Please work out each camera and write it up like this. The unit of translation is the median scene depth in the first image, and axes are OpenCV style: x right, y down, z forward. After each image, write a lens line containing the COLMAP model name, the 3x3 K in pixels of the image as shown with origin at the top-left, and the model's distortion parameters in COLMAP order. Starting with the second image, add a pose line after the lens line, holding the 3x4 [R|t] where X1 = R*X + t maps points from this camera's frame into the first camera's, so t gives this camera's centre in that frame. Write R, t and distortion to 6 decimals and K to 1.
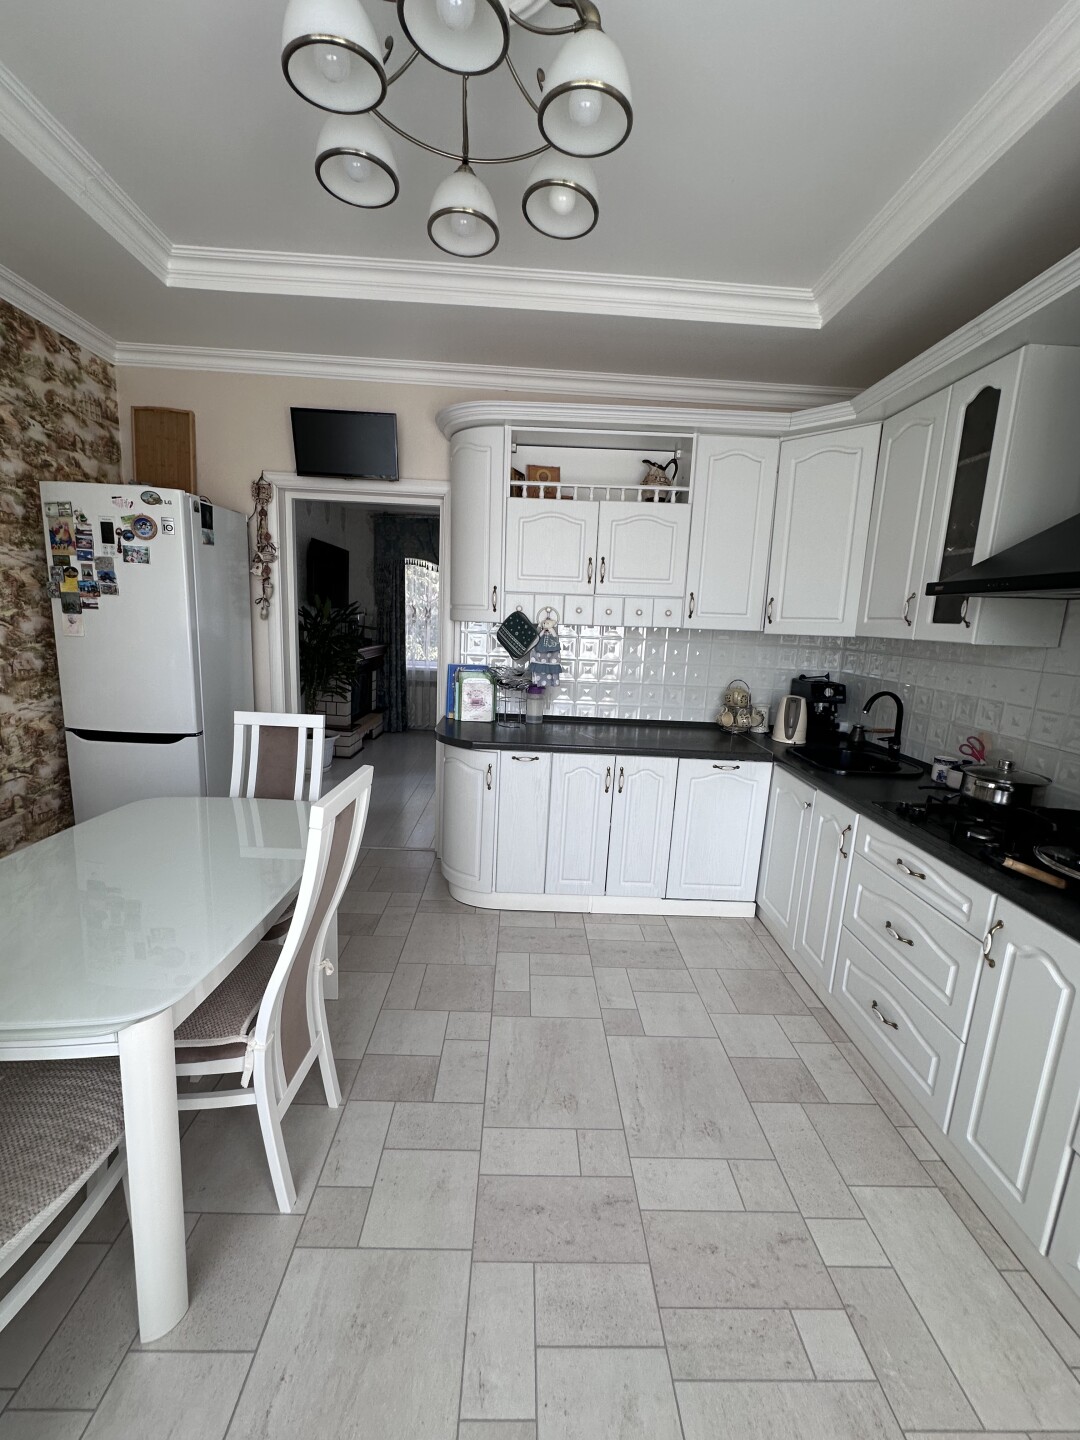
lens RADIAL K [[575.8, 0, 537.7], [0, 575.8, 721.4], [0, 0, 1]] dist [-0.002981, 0.000198]
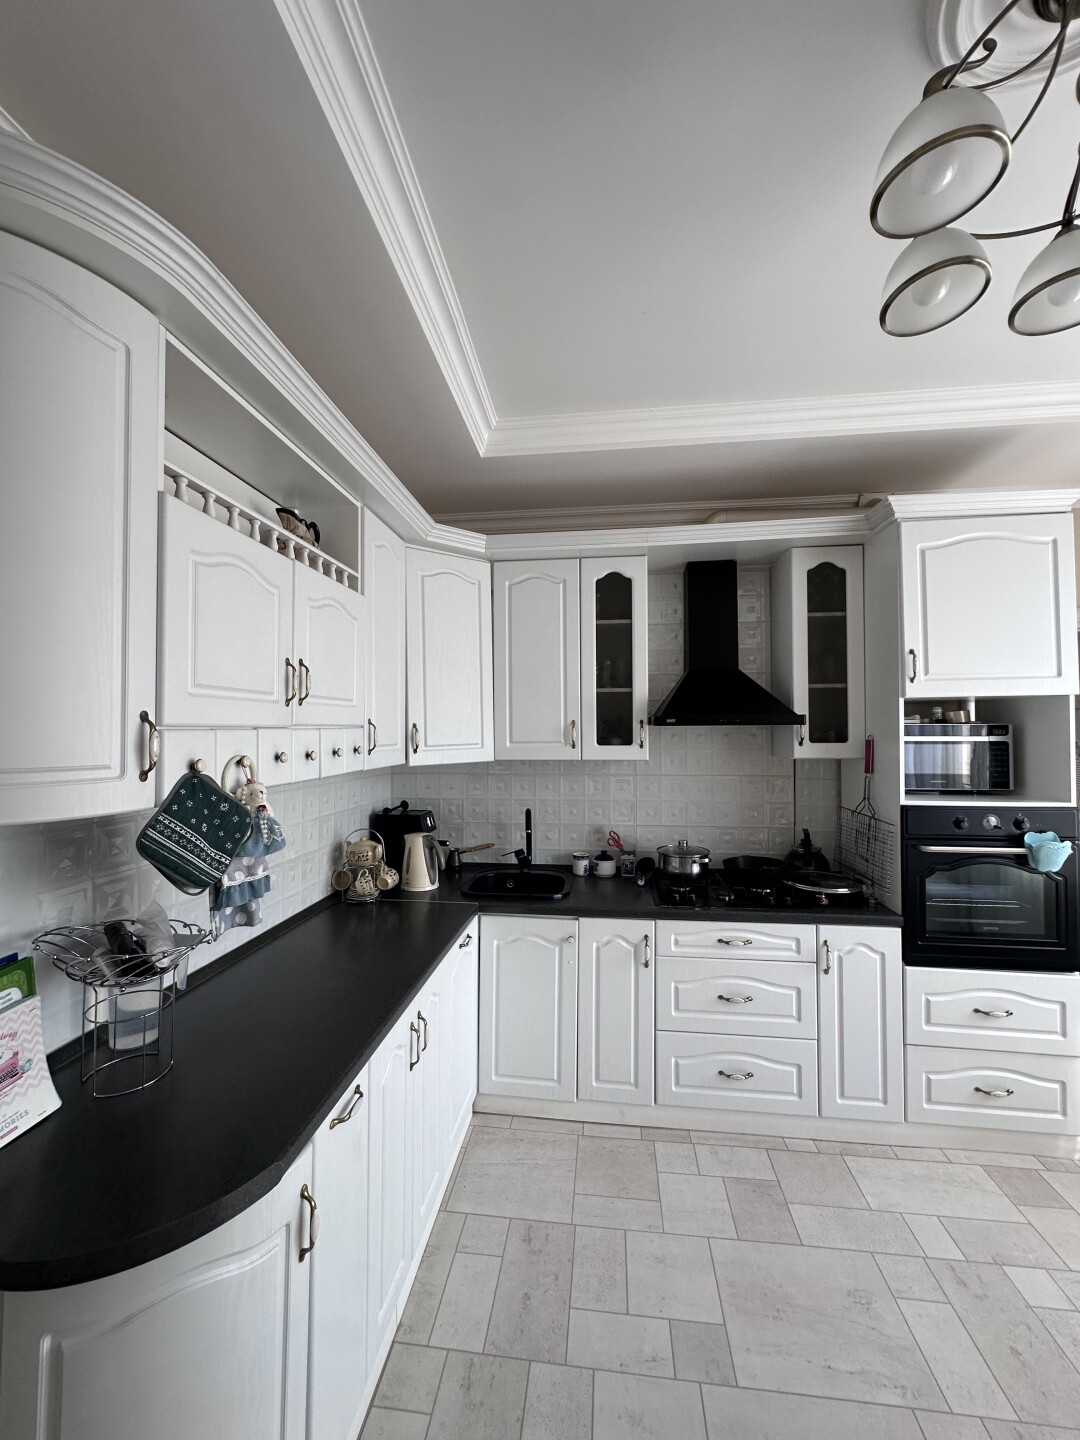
lens RADIAL K [[575.8, 0, 537.7], [0, 575.8, 721.4], [0, 0, 1]] dist [-0.002981, 0.000198]
pose [[0.144156, -0.022111, 0.989308, -0.499703], [0.191308, 0.981512, -0.005939, -0.224372], [-0.970886, 0.190119, 0.145721, 0.885429]]
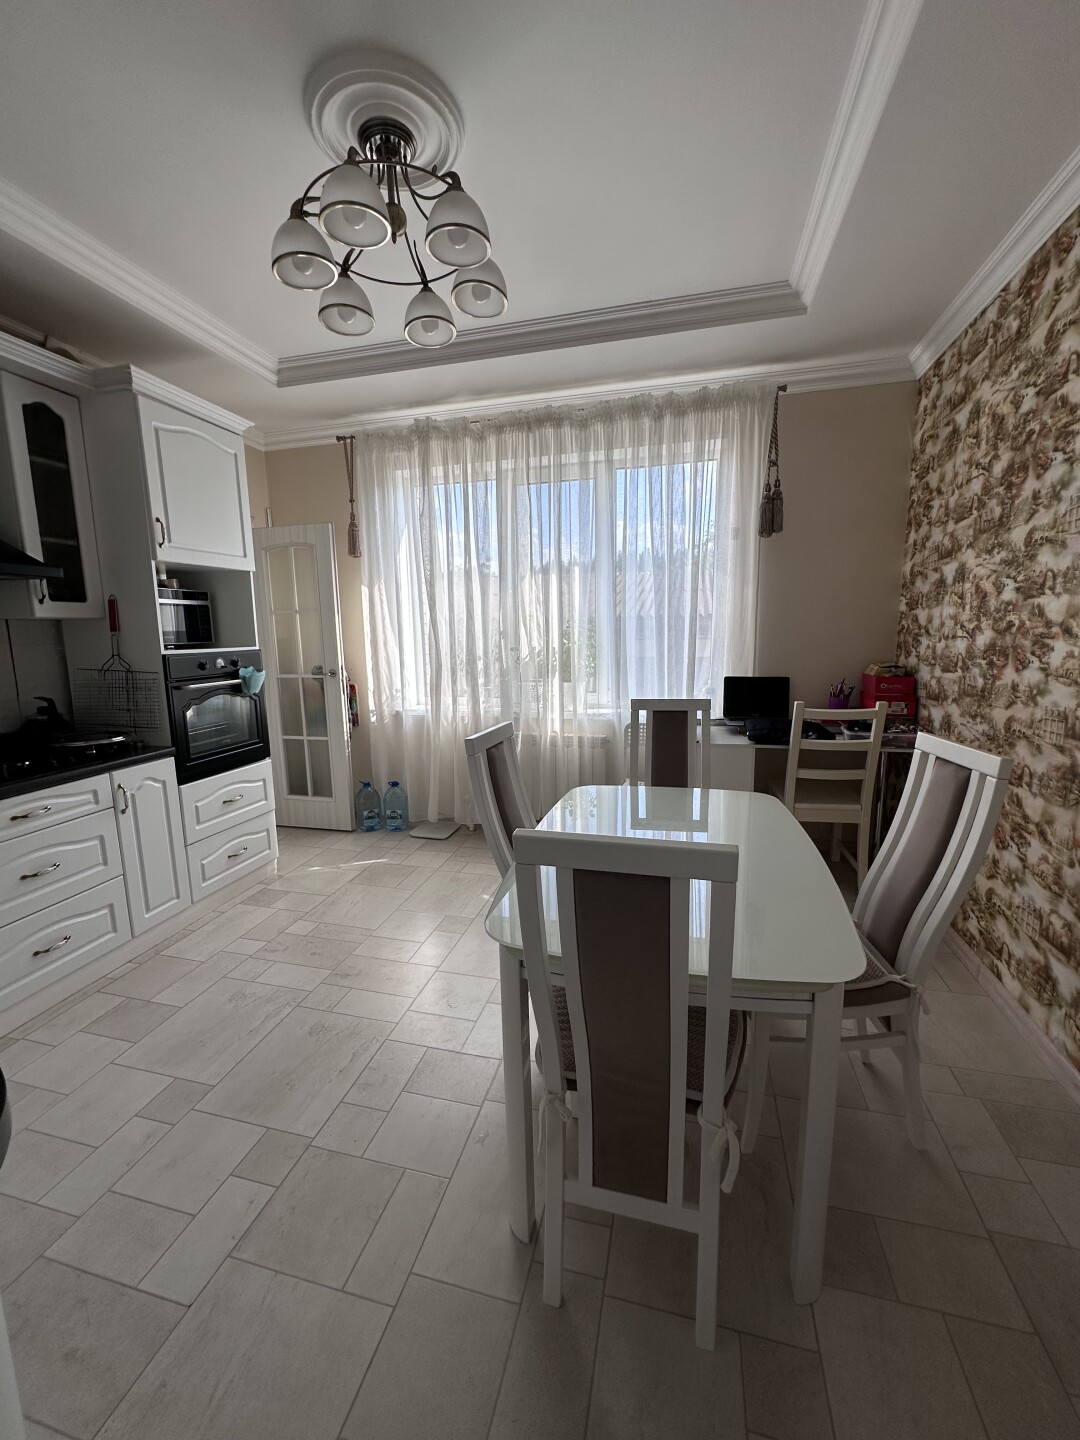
lens RADIAL K [[575.8, 0, 537.7], [0, 575.8, 721.4], [0, 0, 1]] dist [-0.002981, 0.000198]
pose [[-0.961348, -0.074080, 0.265184, -0.479631], [0.022599, 0.938647, 0.344138, -0.224743], [-0.274408, 0.336829, -0.900692, 1.314827]]
